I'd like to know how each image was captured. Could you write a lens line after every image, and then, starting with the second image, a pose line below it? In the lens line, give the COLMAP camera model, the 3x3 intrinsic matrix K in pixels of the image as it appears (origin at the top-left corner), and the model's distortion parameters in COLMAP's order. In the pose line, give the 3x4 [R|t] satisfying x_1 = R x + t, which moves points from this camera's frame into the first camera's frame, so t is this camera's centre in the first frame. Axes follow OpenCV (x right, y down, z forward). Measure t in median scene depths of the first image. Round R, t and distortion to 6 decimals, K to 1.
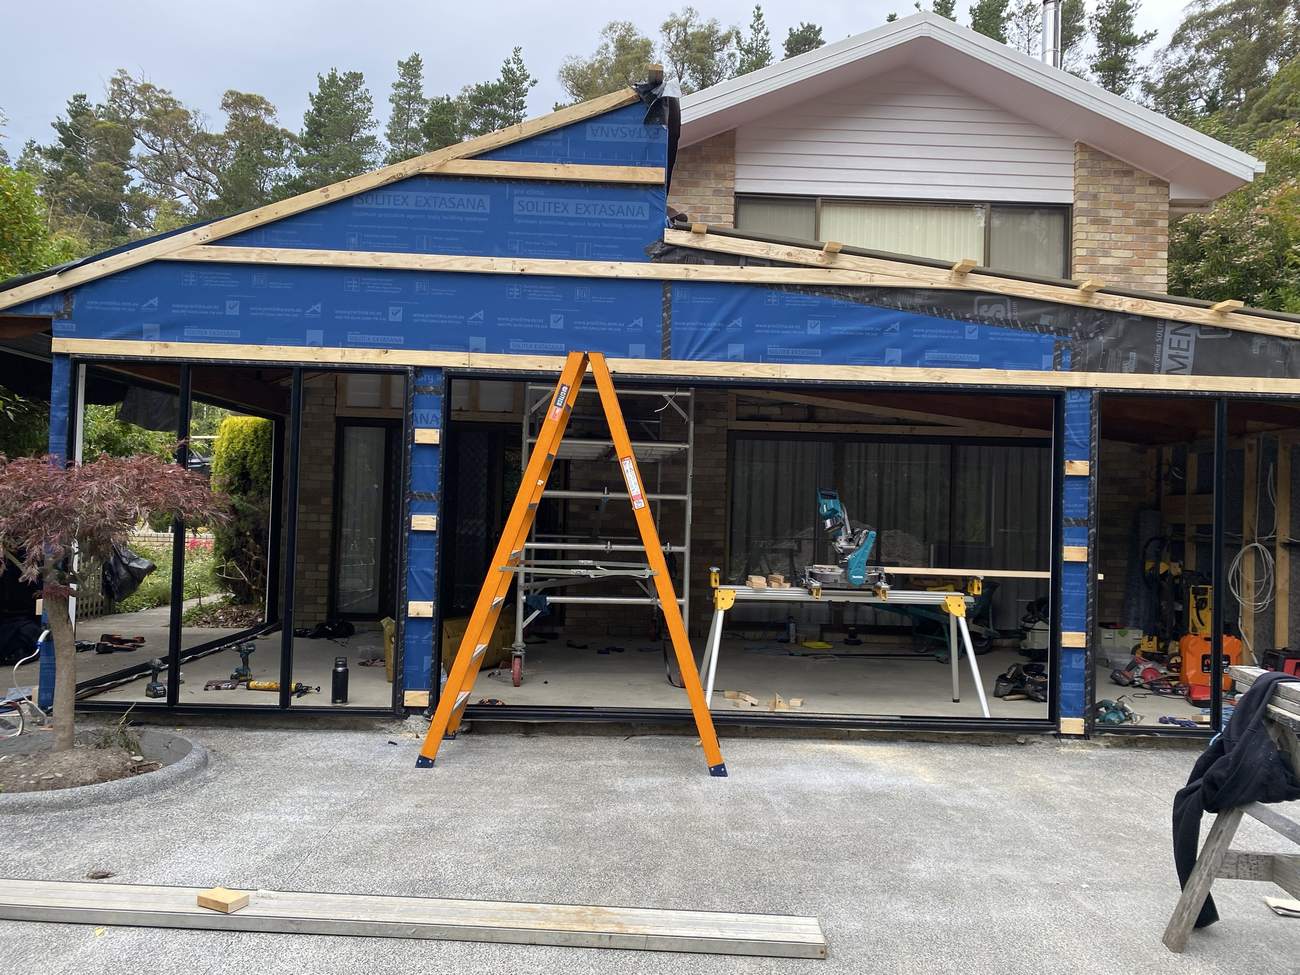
lens RADIAL K [[518.6, 0, 650.0], [0, 518.6, 487.5], [0, 0, 1]] dist [0.012404, -0.000148]
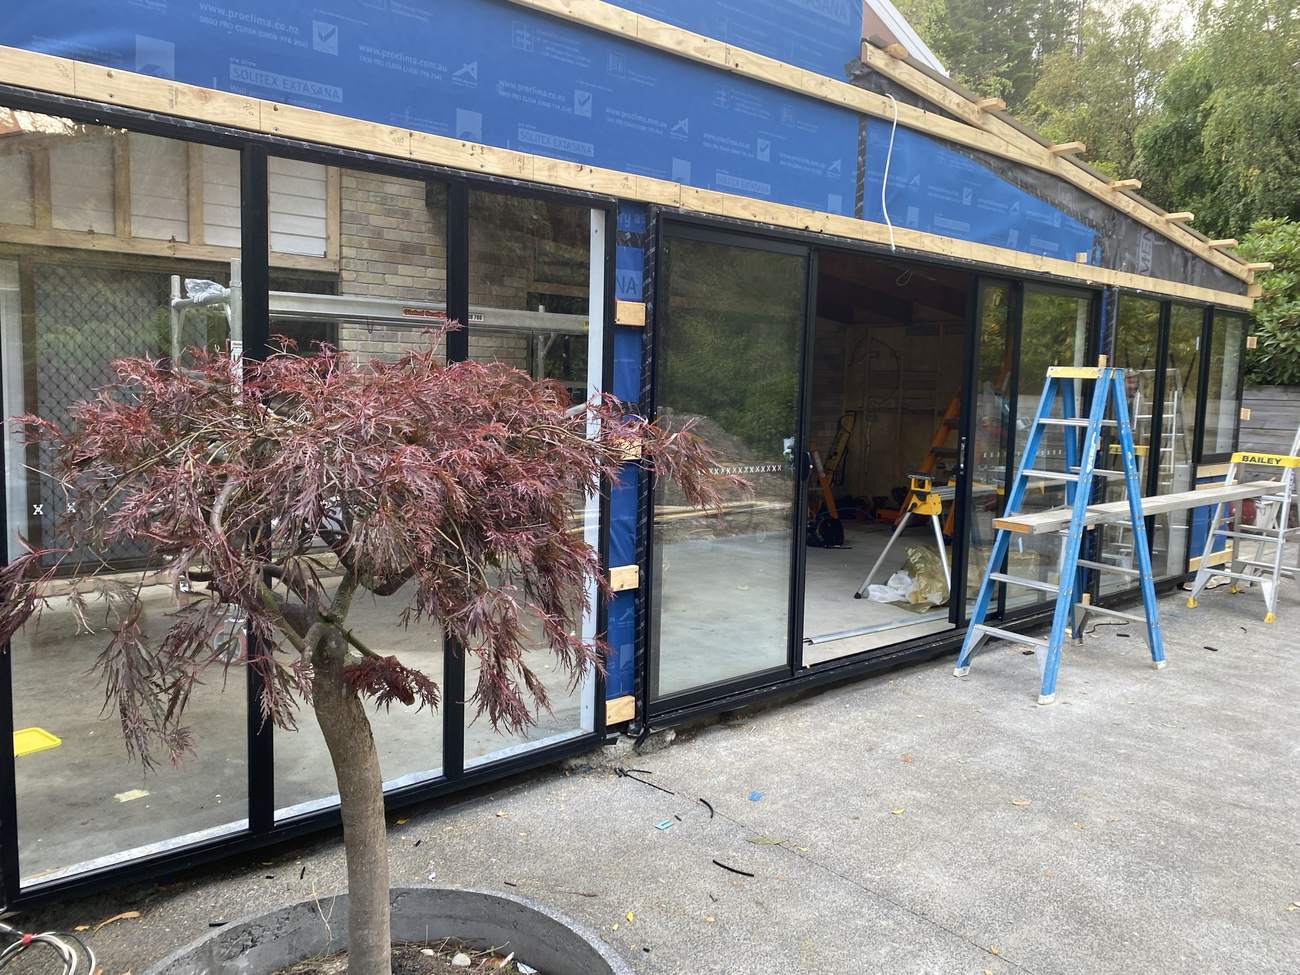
lens RADIAL K [[1061.6, 0, 650.0], [0, 1061.6, 487.5], [0, 0, 1]] dist [0.014899, 0.004673]
pose [[0.743118, -0.079963, 0.664366, -1.286886], [-0.007374, 0.991796, 0.127620, -0.052417], [-0.669120, -0.099736, 0.736431, 0.007882]]
